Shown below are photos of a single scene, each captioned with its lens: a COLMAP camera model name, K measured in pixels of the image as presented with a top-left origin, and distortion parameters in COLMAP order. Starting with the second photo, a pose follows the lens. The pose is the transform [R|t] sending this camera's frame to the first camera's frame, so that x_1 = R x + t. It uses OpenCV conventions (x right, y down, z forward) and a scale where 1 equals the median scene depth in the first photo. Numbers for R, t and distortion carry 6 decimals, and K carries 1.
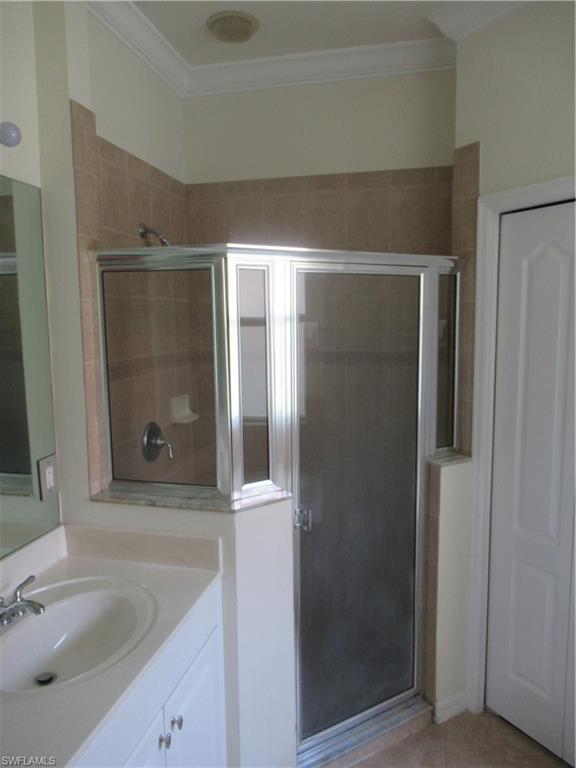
lens RADIAL K [[575.5, 0, 291.5], [0, 575.5, 382.9], [0, 0, 1]] dist [-0.009052, -0.000625]
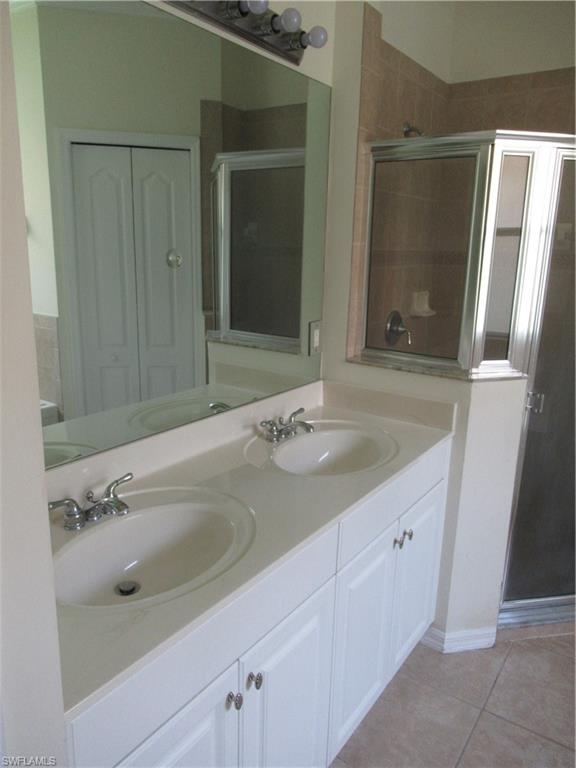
lens RADIAL K [[575.5, 0, 285.6], [0, 575.5, 386.5], [0, 0, 1]] dist [-0.009052, -0.000625]
pose [[0.925666, 0.121806, -0.358197, -0.031524], [-0.075799, 0.987268, 0.139841, 0.100035], [0.370670, -0.102295, 0.923114, -0.163747]]
